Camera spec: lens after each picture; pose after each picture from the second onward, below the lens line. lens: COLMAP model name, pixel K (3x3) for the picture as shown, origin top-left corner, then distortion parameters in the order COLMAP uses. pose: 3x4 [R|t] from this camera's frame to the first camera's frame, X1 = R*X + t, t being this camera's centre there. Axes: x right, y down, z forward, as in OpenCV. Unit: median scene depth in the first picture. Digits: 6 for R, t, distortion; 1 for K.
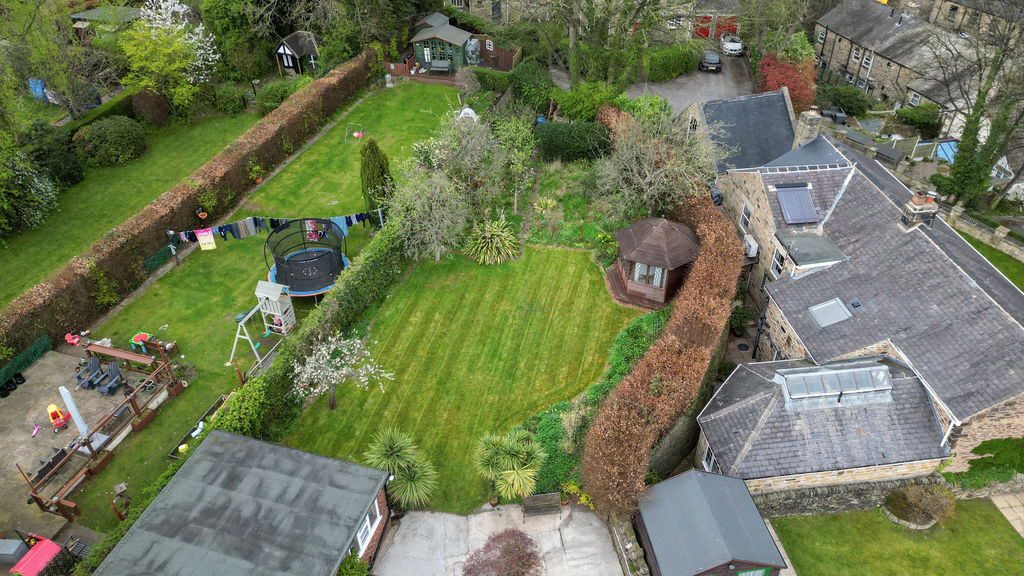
lens RADIAL K [[715.9, 0, 509.2], [0, 715.9, 286.8], [0, 0, 1]] dist [0.070246, -0.066427]
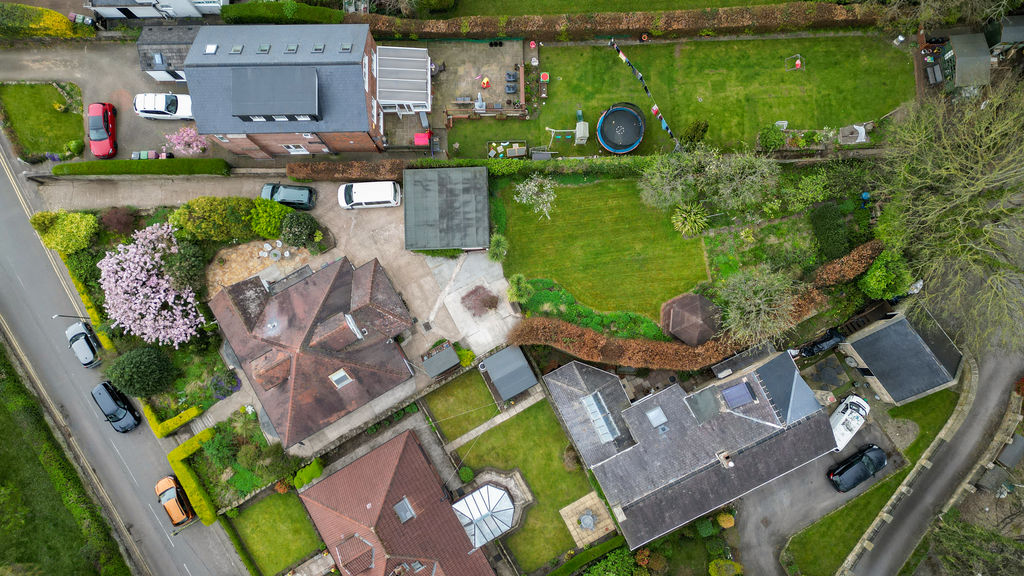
lens RADIAL K [[715.9, 0, 509.9], [0, 715.9, 283.0], [0, 0, 1]] dist [0.070246, -0.066427]
pose [[0.327467, 0.941731, -0.076860, 0.101094], [-0.582101, 0.265149, 0.768670, -1.016372], [0.744260, -0.206974, 0.635011, -0.333328]]
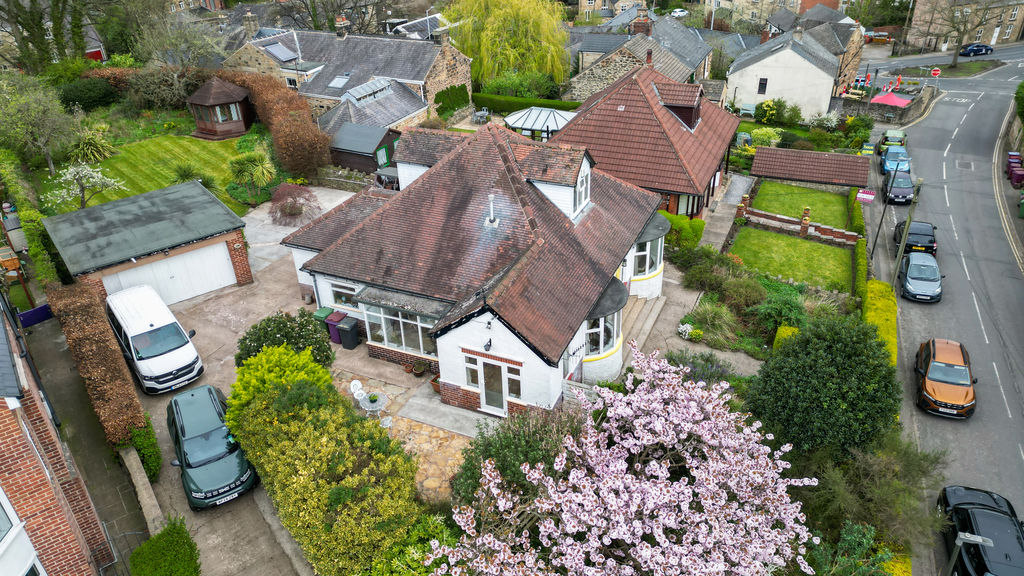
lens RADIAL K [[715.9, 0, 510.7], [0, 715.9, 285.8], [0, 0, 1]] dist [0.070246, -0.066427]
pose [[0.571658, -0.419194, 0.705325, -0.586190], [0.524910, 0.847549, 0.078288, 0.414926], [-0.630616, 0.325478, 0.704548, -0.251907]]
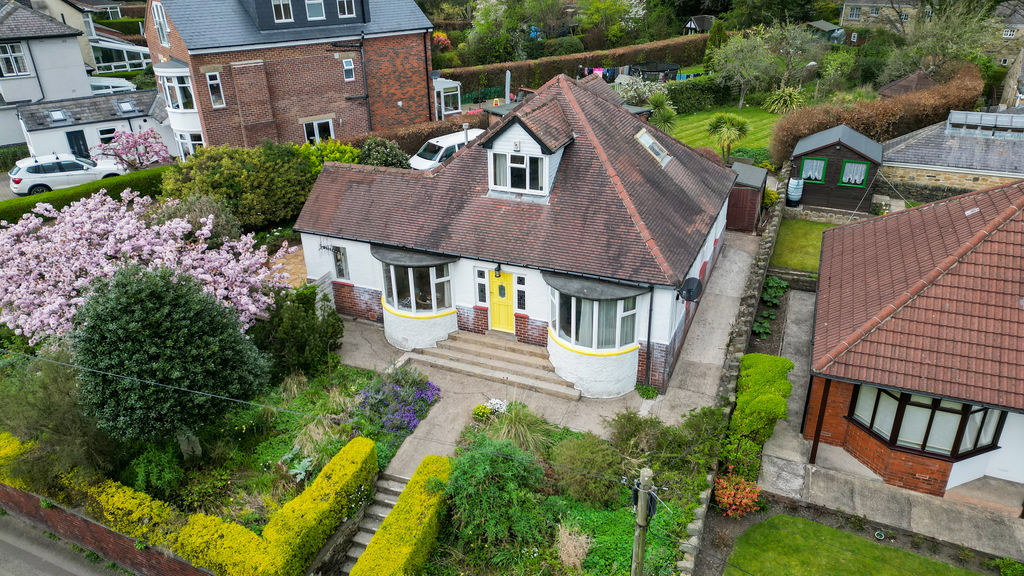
lens RADIAL K [[715.9, 0, 507.3], [0, 715.9, 284.6], [0, 0, 1]] dist [0.070246, -0.066427]
pose [[0.827288, 0.240633, -0.507632, 0.317359], [-0.339712, 0.933968, -0.110900, 0.585905], [0.447426, 0.264195, 0.854407, -0.306360]]
